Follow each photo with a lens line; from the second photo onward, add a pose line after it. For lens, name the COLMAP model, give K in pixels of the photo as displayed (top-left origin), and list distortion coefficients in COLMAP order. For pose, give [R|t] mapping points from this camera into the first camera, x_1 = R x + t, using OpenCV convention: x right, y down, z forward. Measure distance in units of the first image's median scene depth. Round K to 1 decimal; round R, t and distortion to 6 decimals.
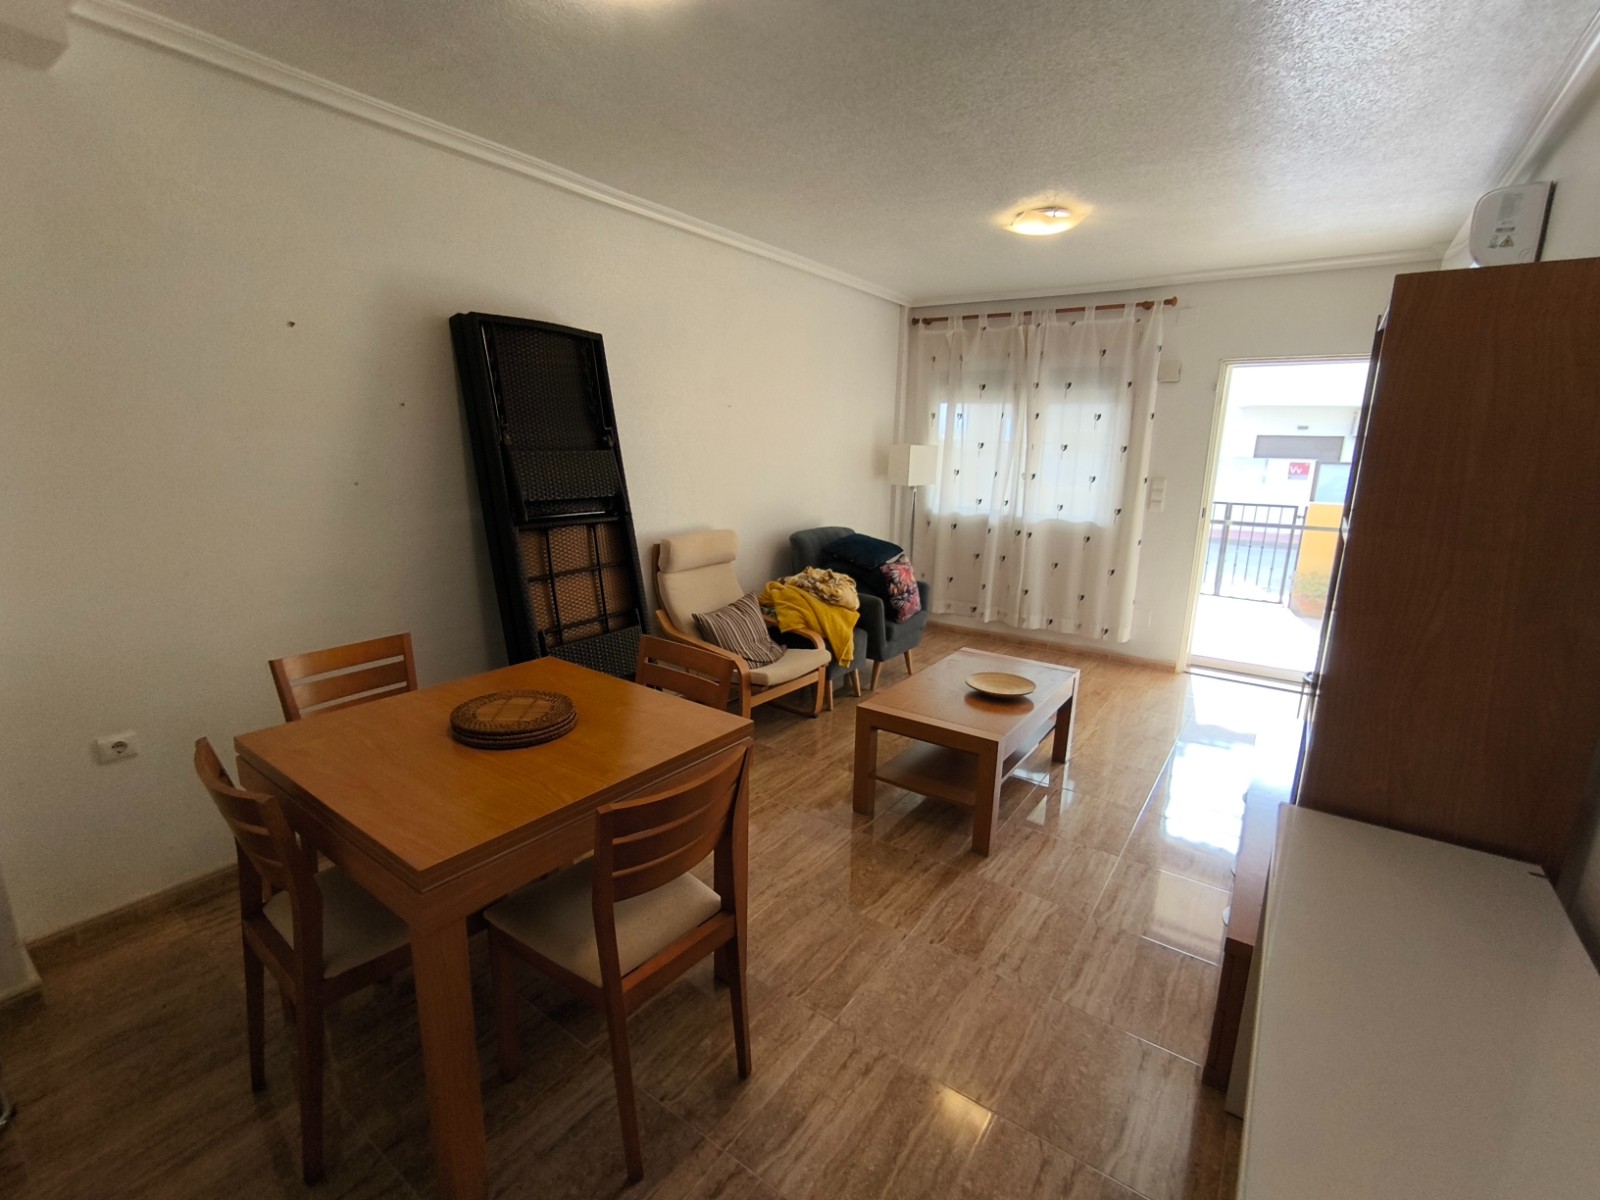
lens RADIAL K [[726.6, 0, 796.8], [0, 726.6, 589.5], [0, 0, 1]] dist [-0.002746, 0.001230]
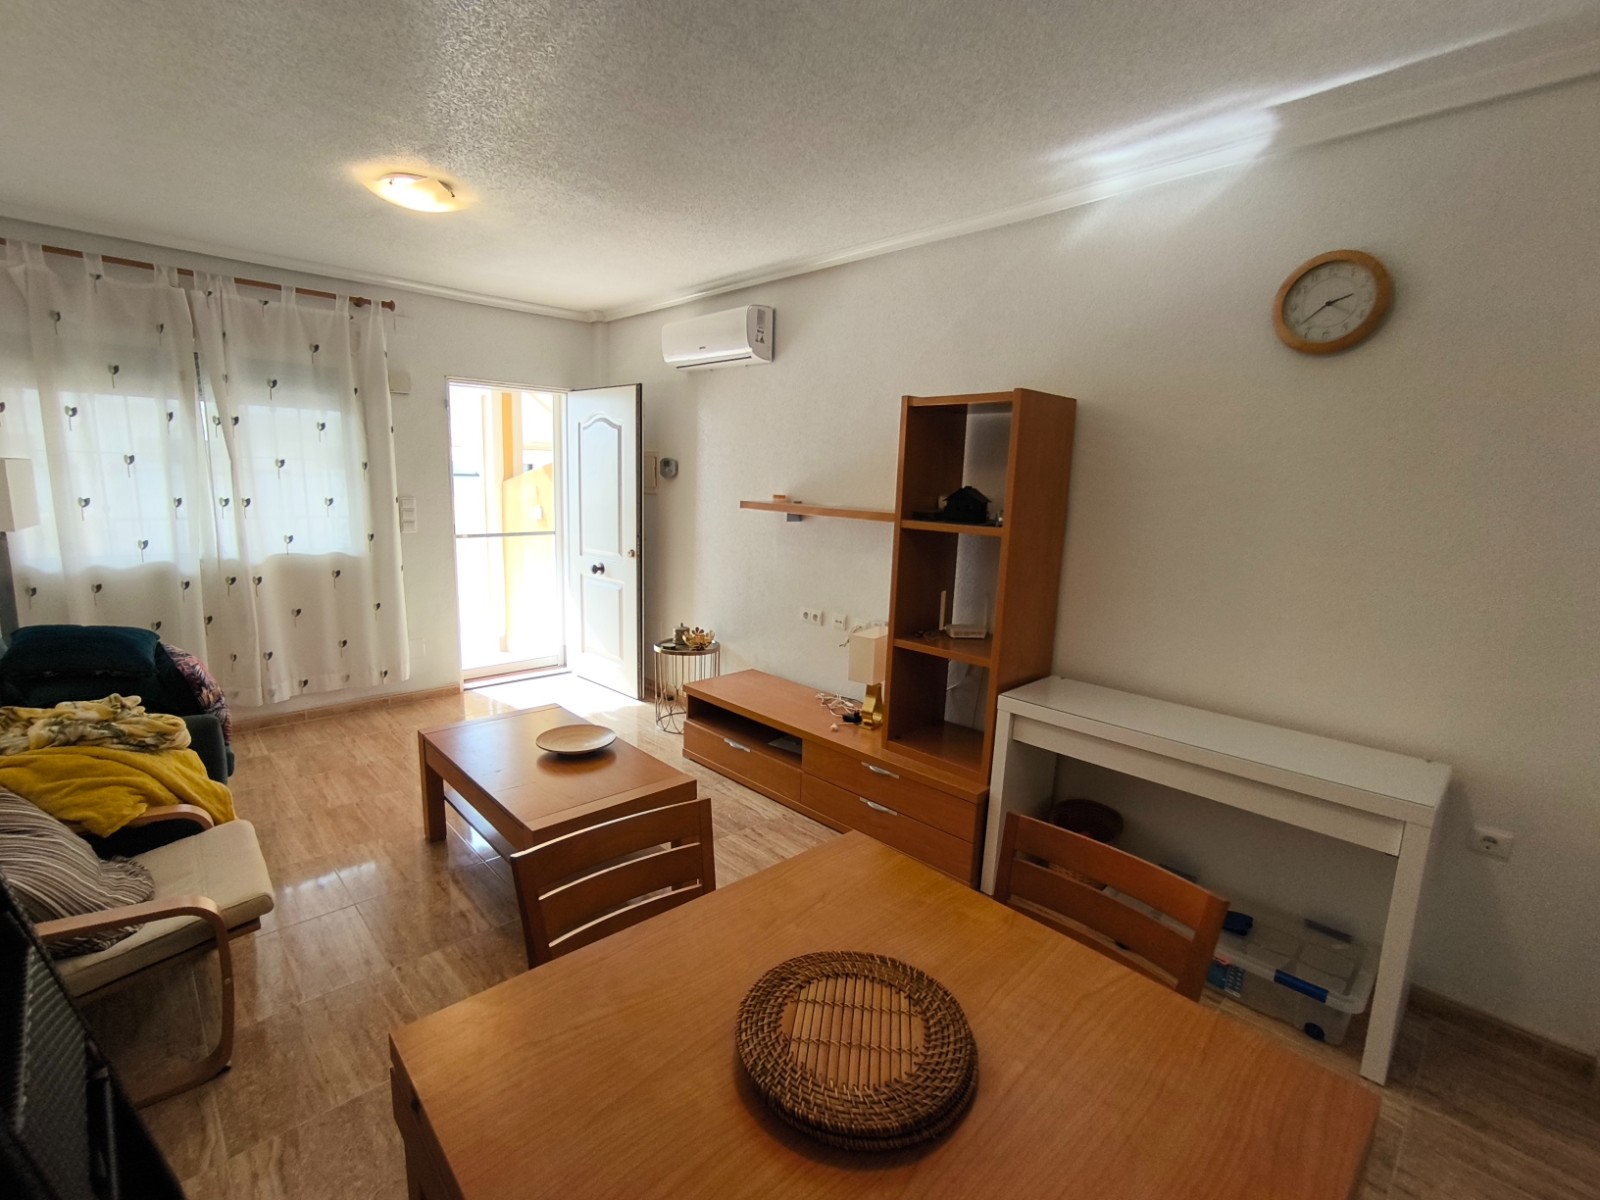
lens RADIAL K [[726.6, 0, 789.1], [0, 726.6, 602.1], [0, 0, 1]] dist [-0.002746, 0.001230]
pose [[0.205701, -0.186276, 0.960723, -0.305570], [0.172047, 0.973310, 0.151879, -0.077019], [-0.963373, 0.134048, 0.232259, 0.323401]]
